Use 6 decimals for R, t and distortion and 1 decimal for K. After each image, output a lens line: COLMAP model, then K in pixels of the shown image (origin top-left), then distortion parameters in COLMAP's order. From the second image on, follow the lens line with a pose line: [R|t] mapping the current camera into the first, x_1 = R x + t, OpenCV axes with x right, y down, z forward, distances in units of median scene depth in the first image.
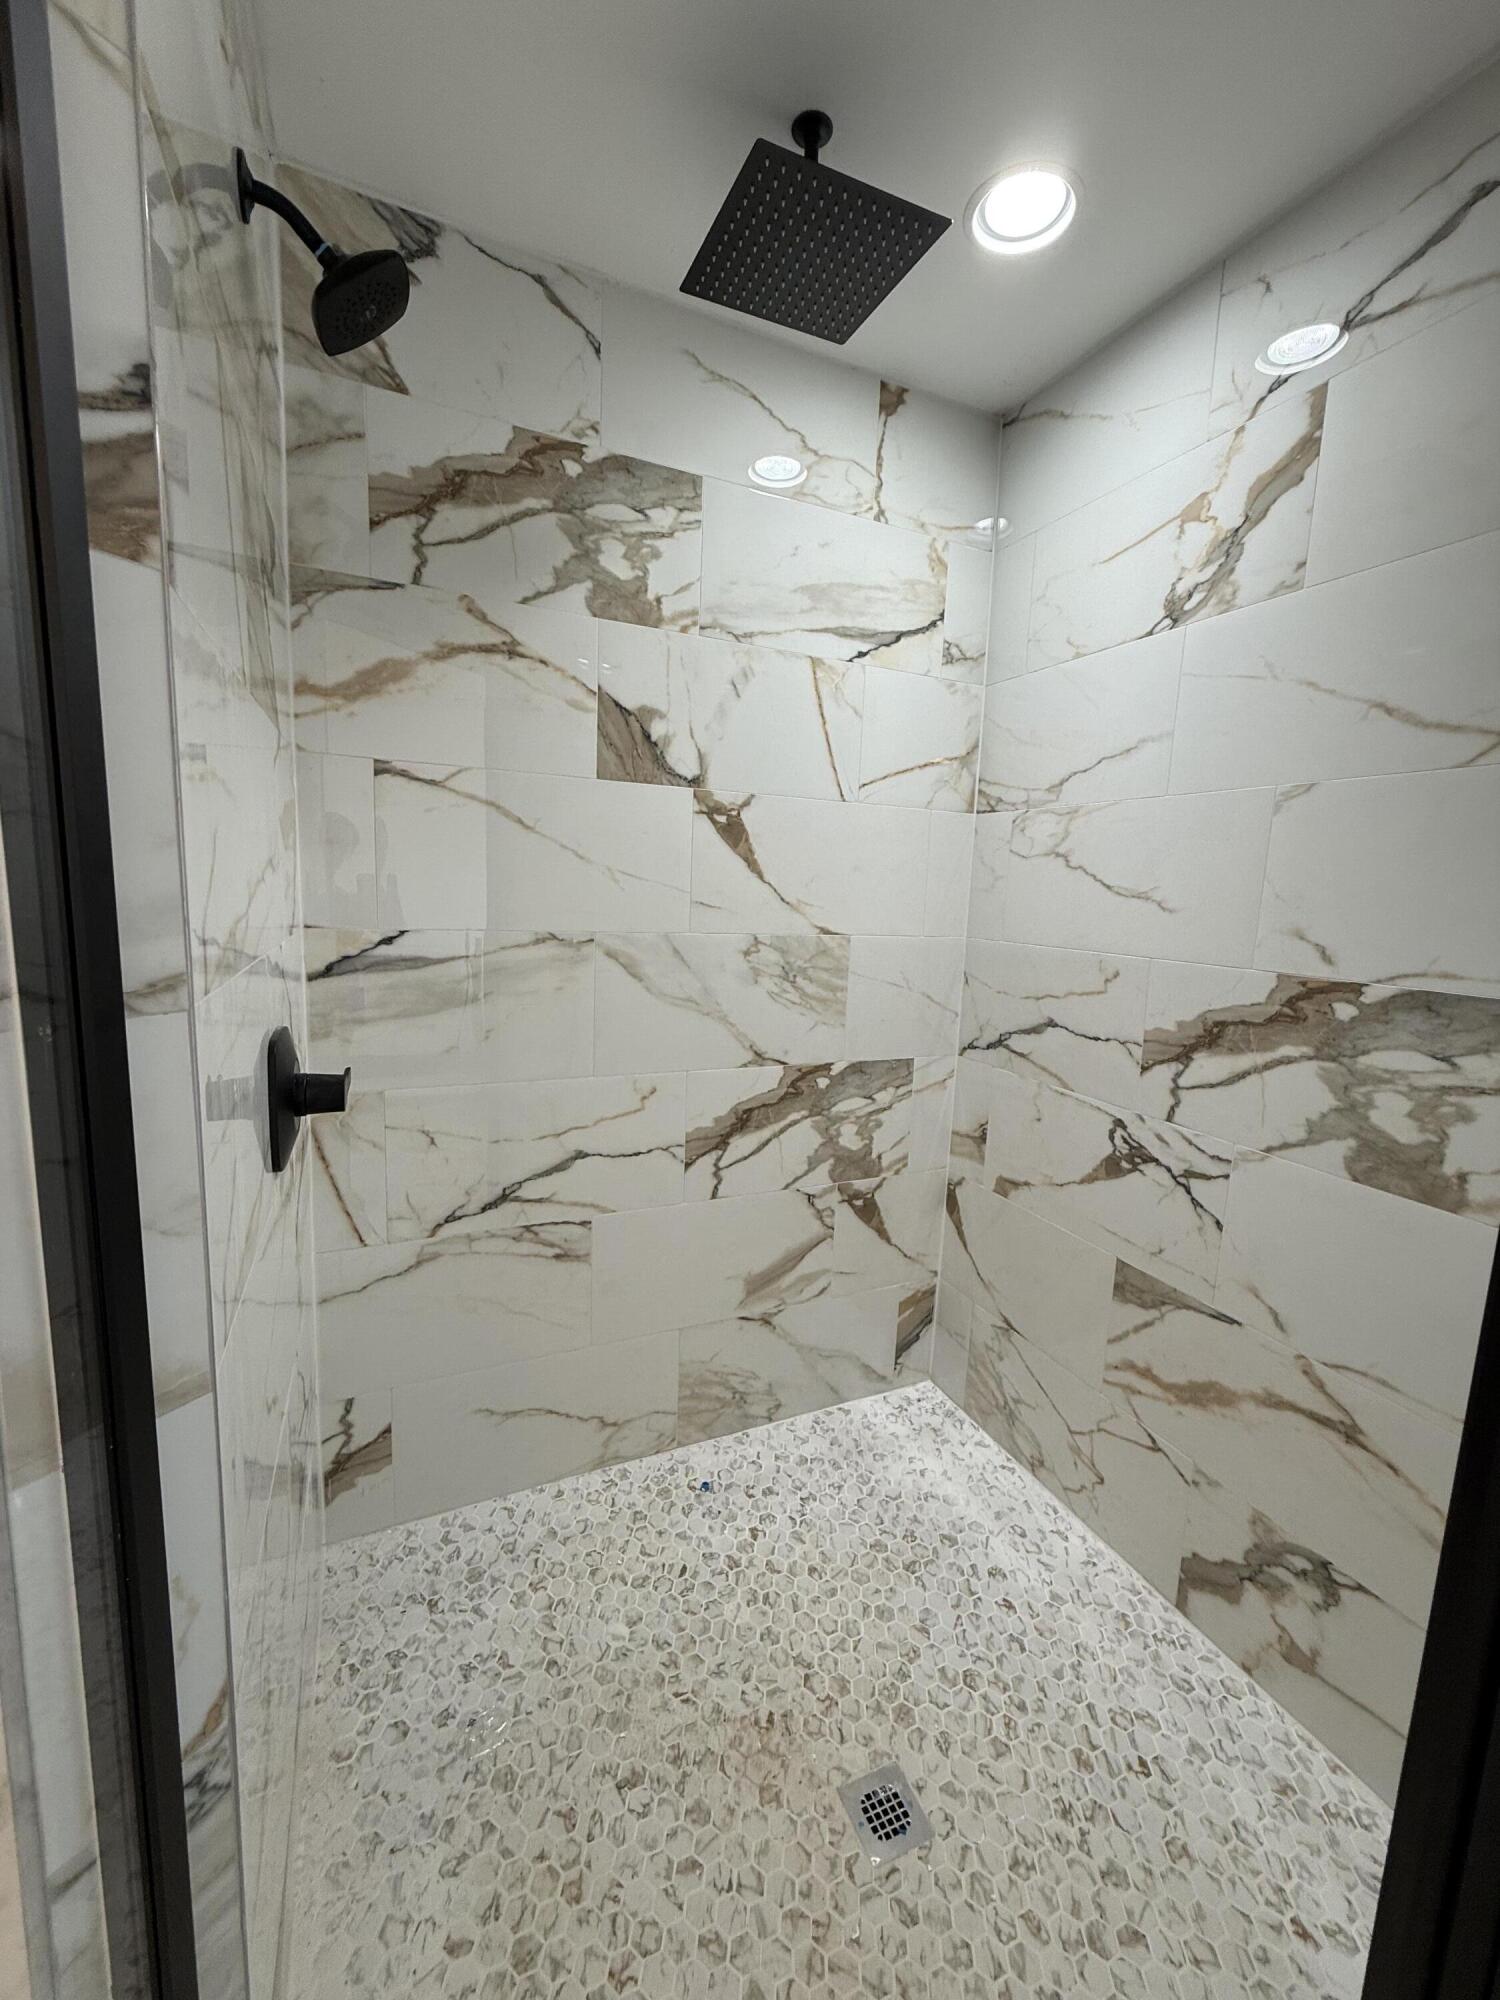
lens RADIAL K [[794.6, 0, 750.0], [0, 794.6, 1000.0], [0, 0, 1]] dist [-0.000704, 0.000186]
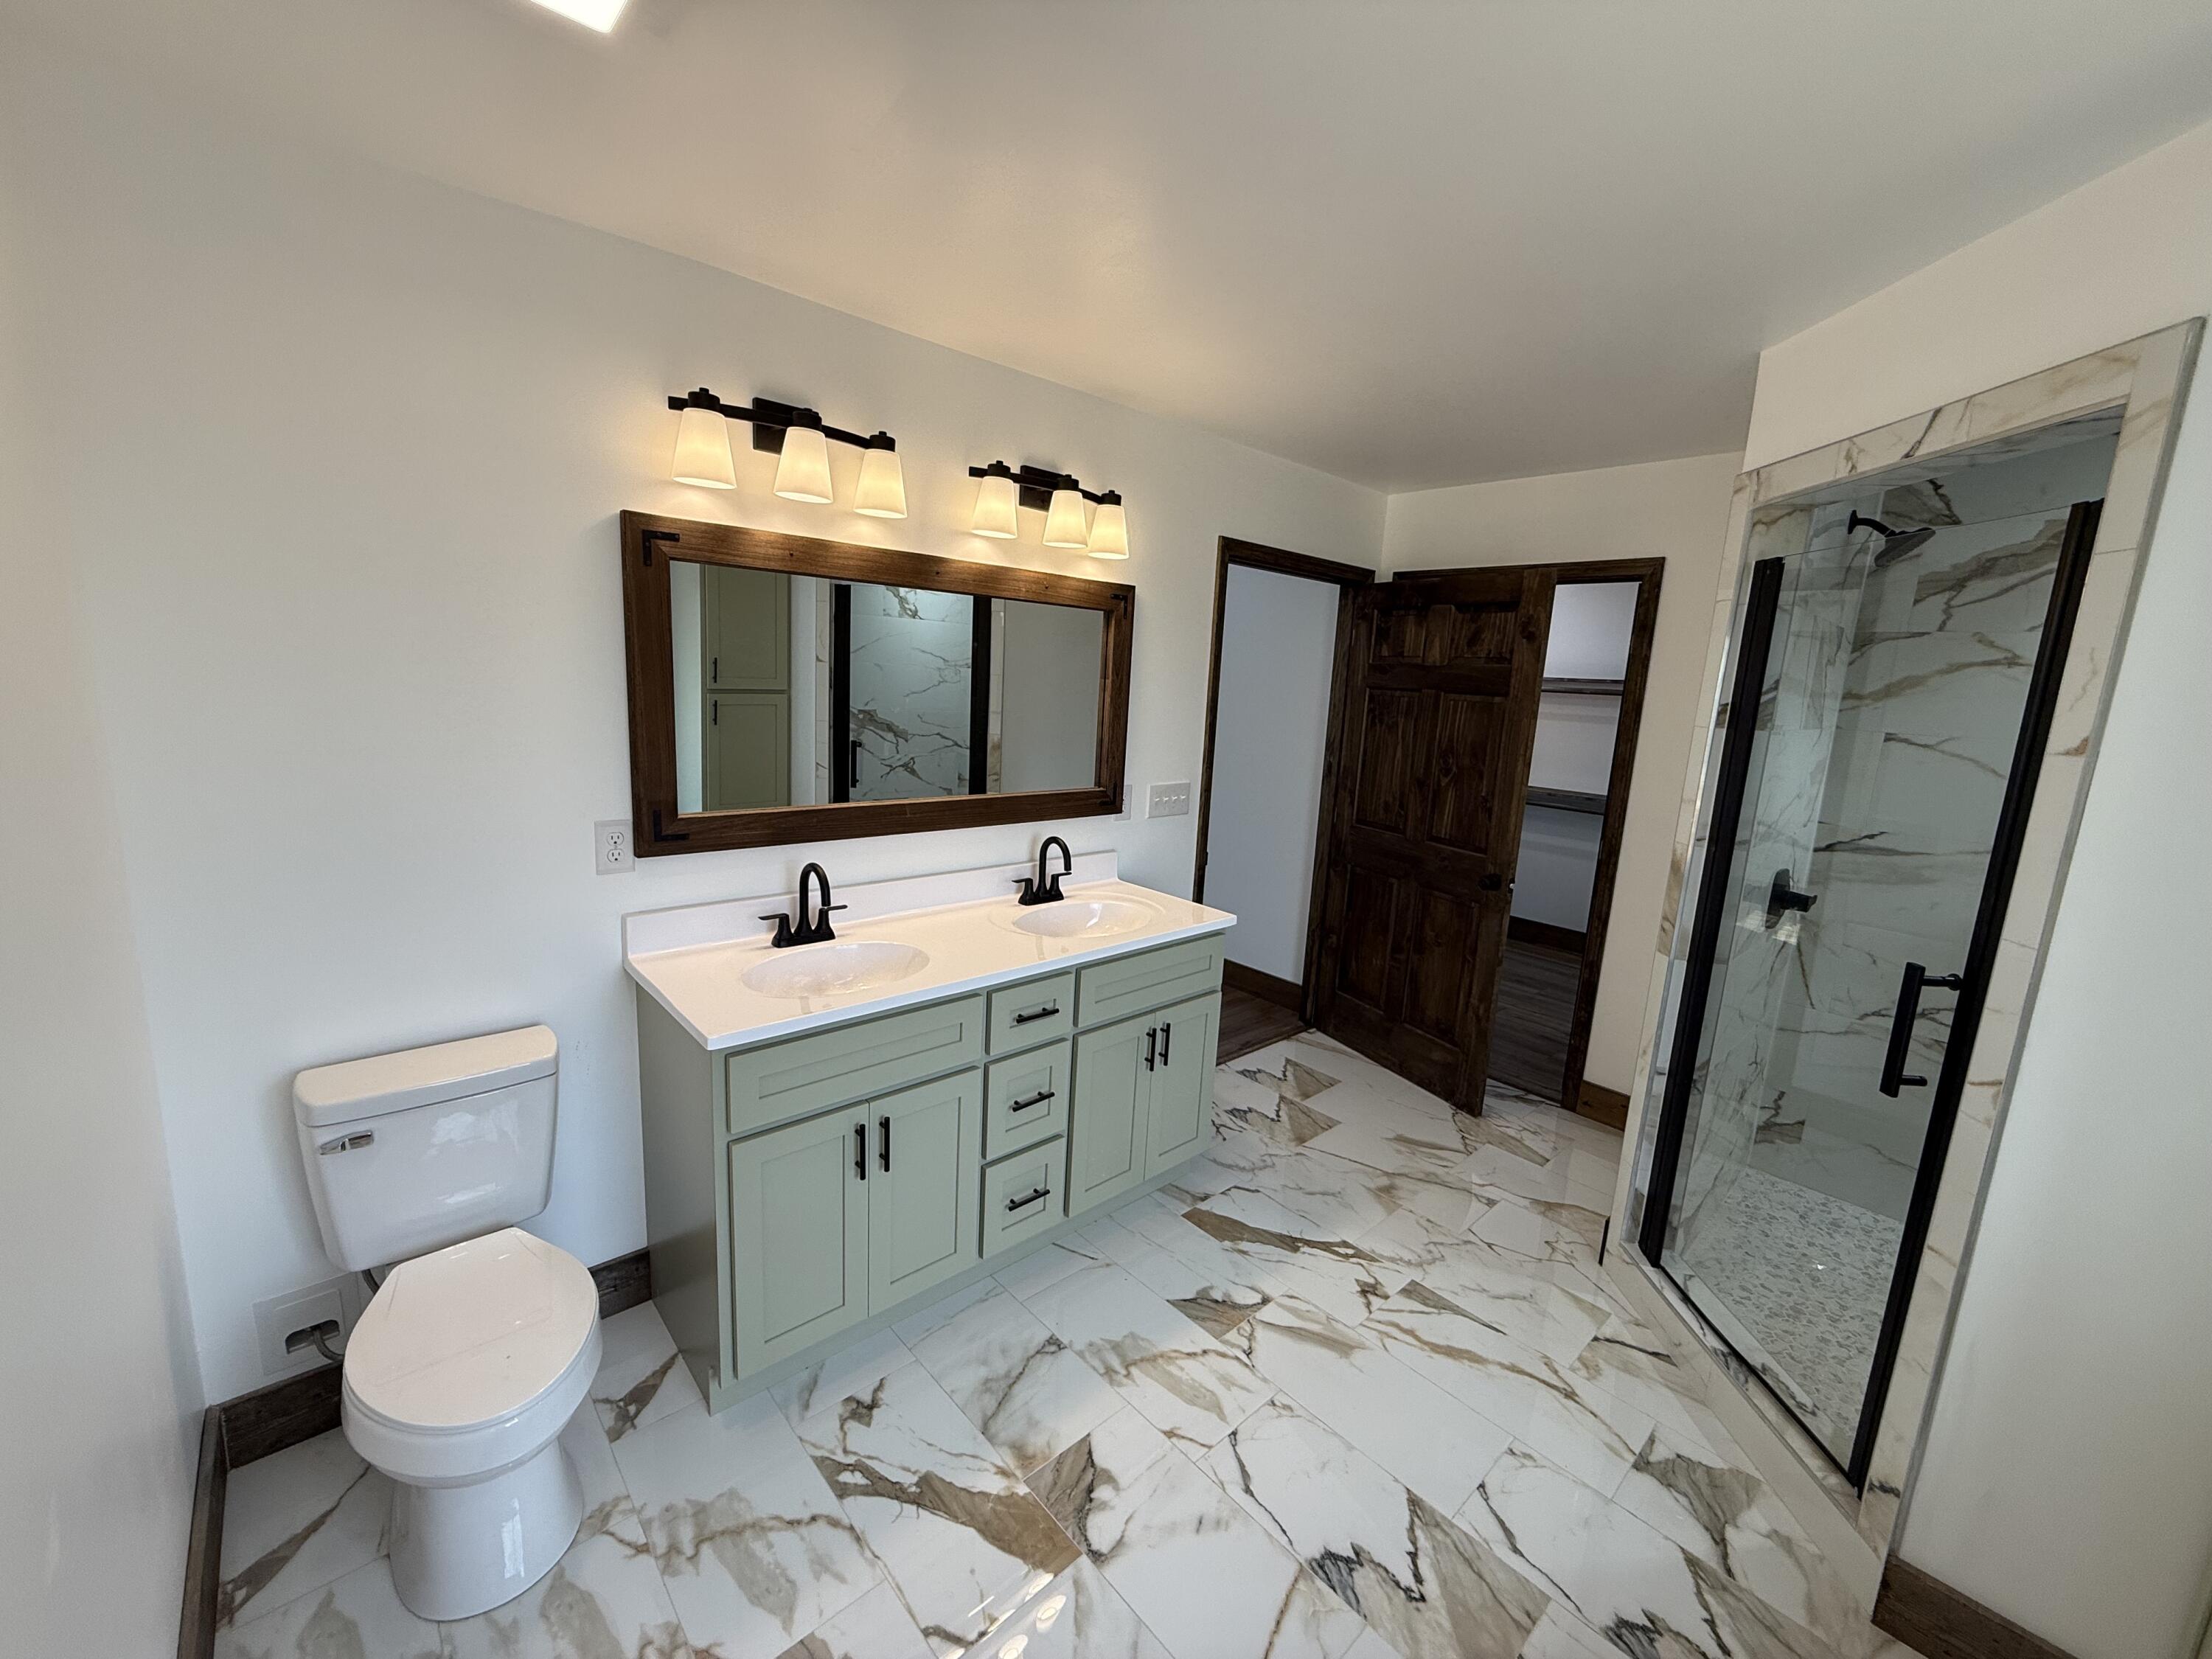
lens RADIAL K [[877.5, 0, 1102.4], [0, 877.5, 830.0], [0, 0, 1]] dist [-0.001270, -0.000084]
pose [[0.312176, 0.141335, -0.939452, 0.815455], [-0.173936, 0.980660, 0.089736, 0.030429], [0.933966, 0.135392, 0.330722, -1.194206]]
